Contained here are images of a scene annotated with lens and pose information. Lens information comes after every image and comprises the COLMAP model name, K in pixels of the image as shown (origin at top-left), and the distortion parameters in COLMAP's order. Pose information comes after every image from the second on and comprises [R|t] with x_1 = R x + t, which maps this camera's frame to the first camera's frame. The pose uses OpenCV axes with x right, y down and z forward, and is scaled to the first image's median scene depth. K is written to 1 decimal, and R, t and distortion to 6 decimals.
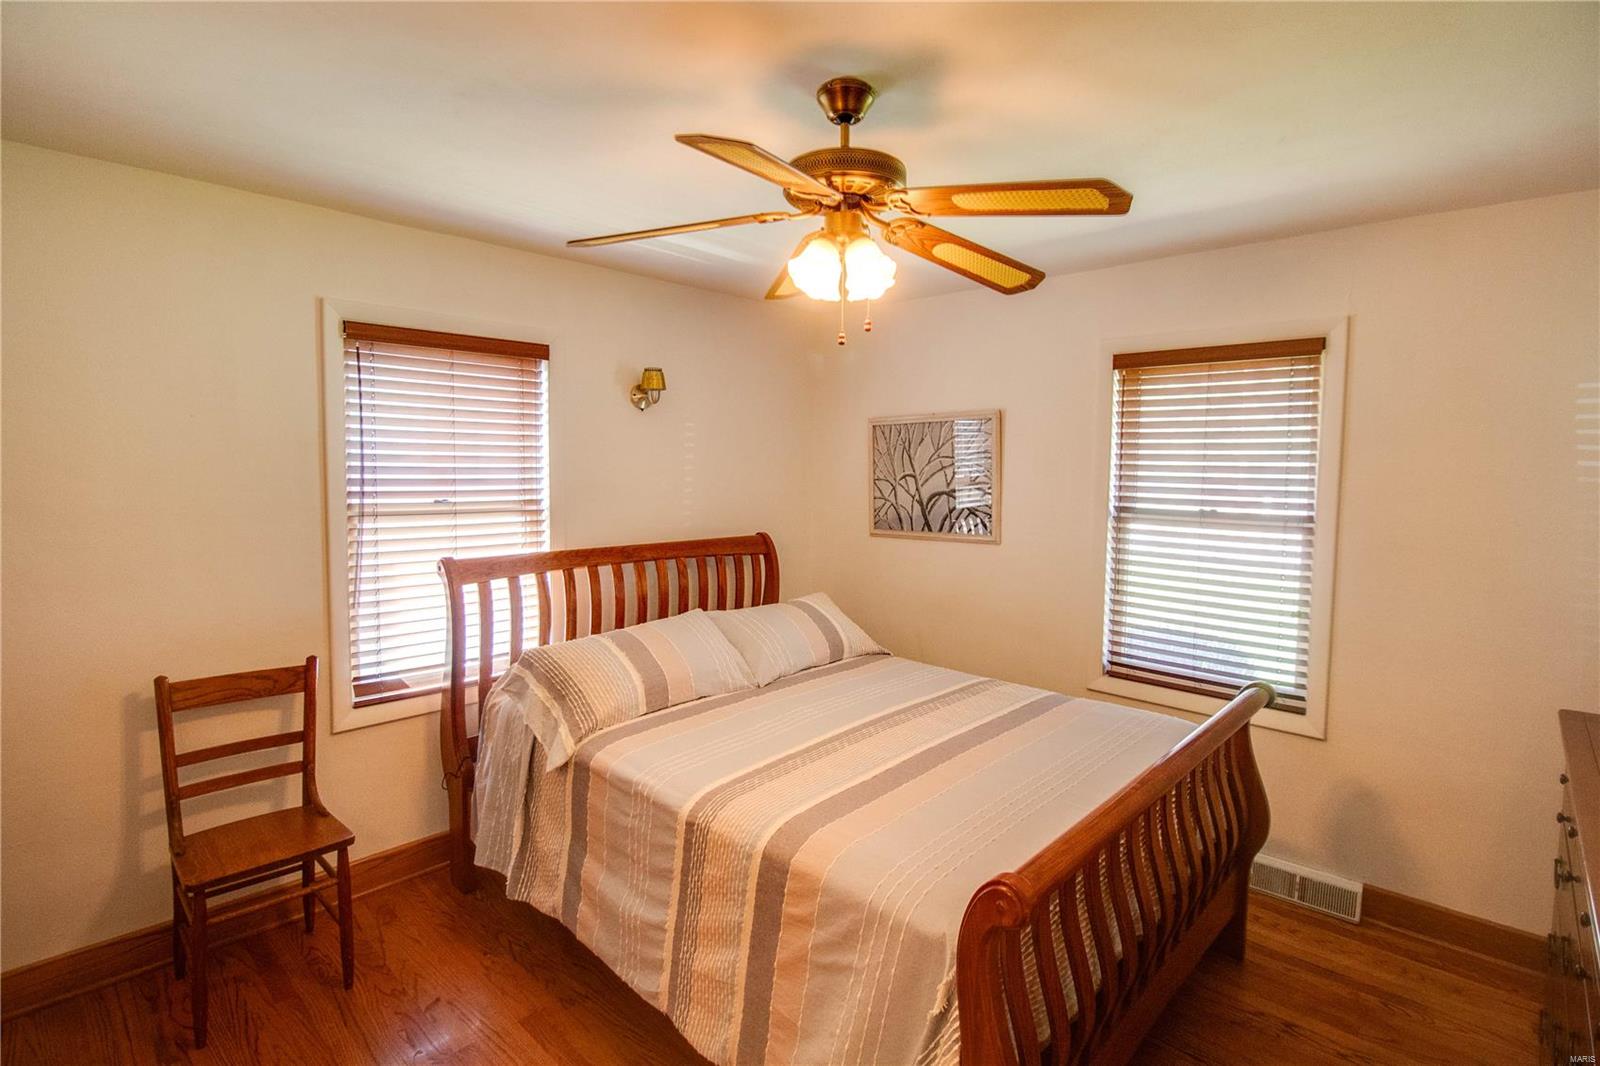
lens RADIAL K [[770.6, 0, 814.3], [0, 770.6, 510.3], [0, 0, 1]] dist [0.001904, -0.015029]
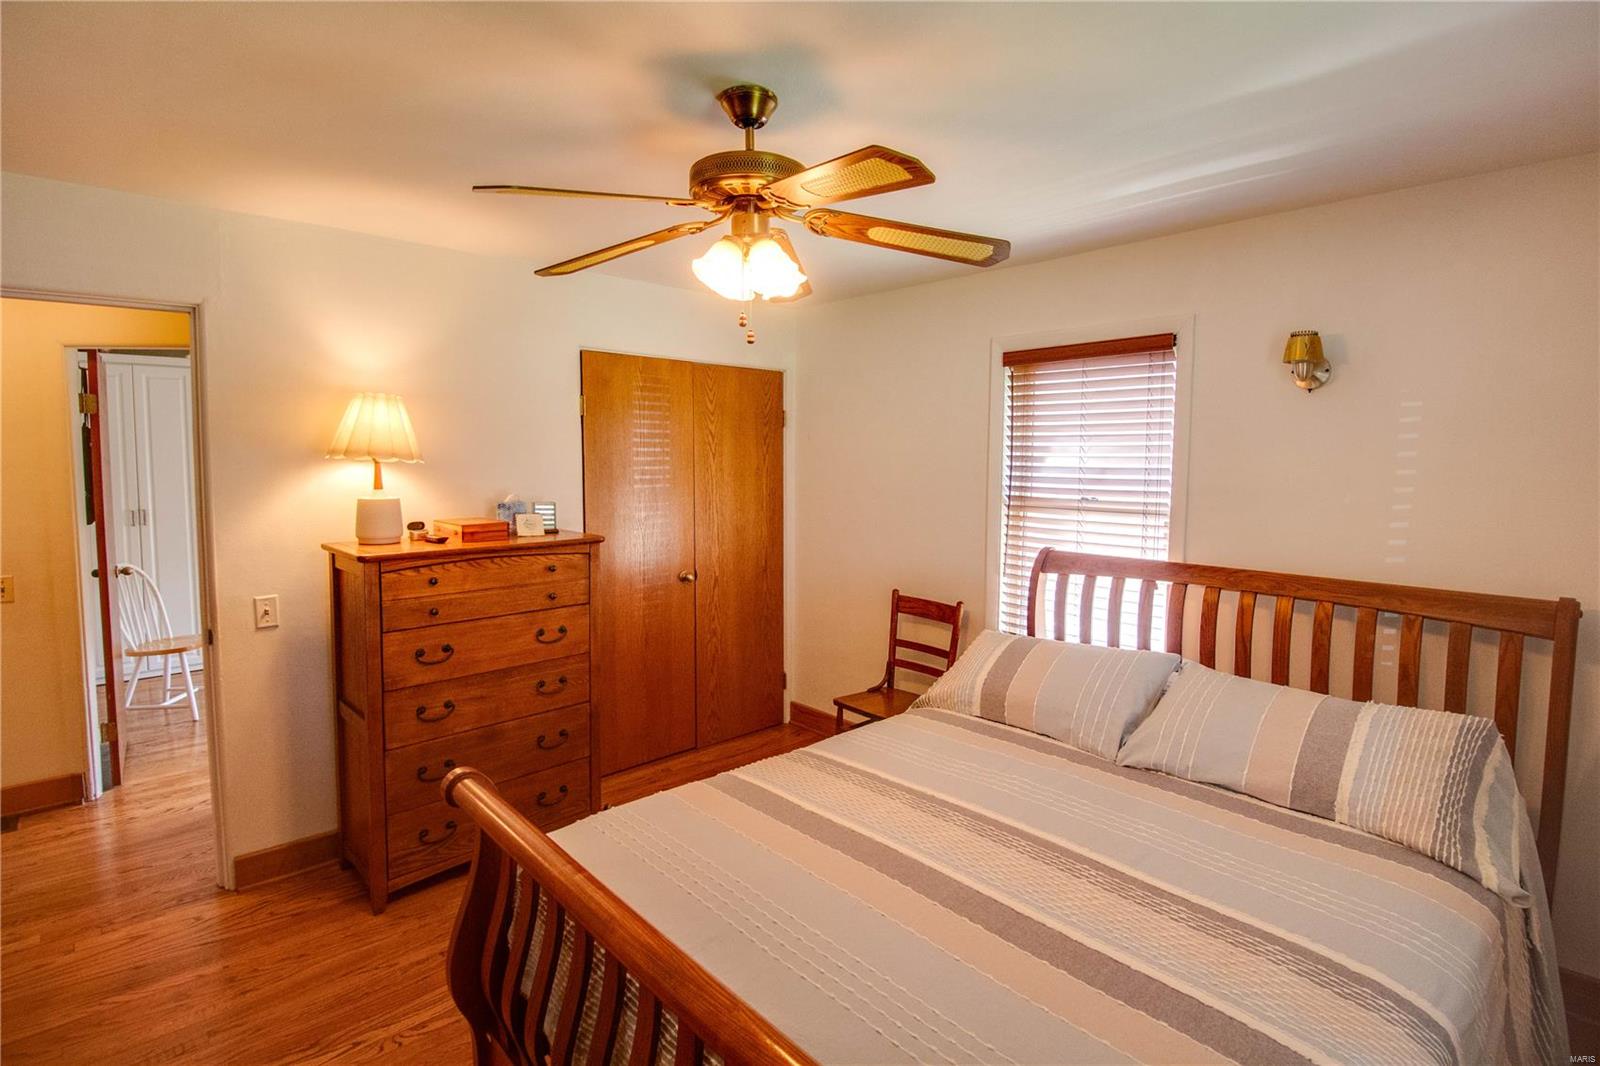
lens RADIAL K [[770.6, 0, 814.3], [0, 770.6, 510.3], [0, 0, 1]] dist [0.001904, -0.015029]
pose [[-0.077426, 0.057476, -0.995340, 0.741086], [-0.065048, 0.995919, 0.062569, -0.044893], [0.994874, 0.069589, -0.073372, 0.820477]]
